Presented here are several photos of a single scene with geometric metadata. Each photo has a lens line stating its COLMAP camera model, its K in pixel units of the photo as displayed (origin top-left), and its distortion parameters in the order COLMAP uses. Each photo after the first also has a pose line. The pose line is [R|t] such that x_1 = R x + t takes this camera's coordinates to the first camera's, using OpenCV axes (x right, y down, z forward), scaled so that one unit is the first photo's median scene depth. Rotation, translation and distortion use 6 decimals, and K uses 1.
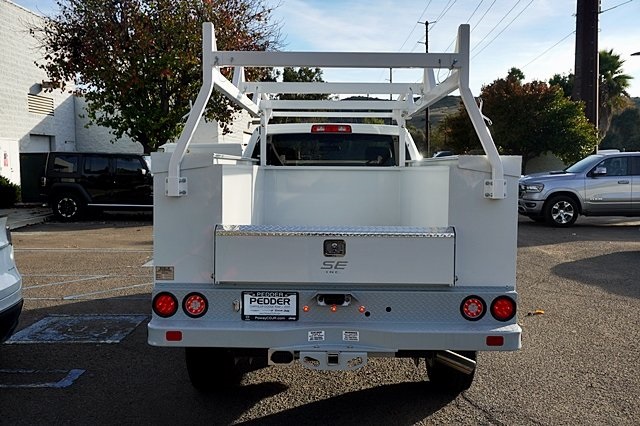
lens RADIAL K [[667.8, 0, 320.0], [0, 667.8, 213.0], [0, 0, 1]] dist [-0.002665, -0.007844]
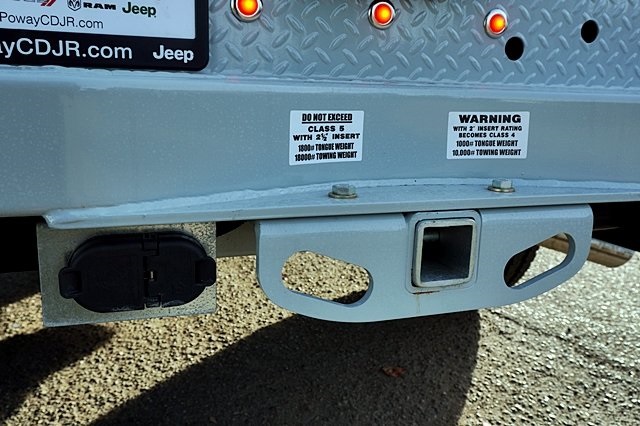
lens RADIAL K [[573.4, 0, 320.0], [0, 573.4, 213.0], [0, 0, 1]] dist [-0.012586, -0.009372]
pose [[0.937063, -0.054033, 0.344954, -0.050273], [0.003028, 0.989174, 0.146718, 0.147650], [-0.349147, -0.136440, 0.927082, 0.693965]]
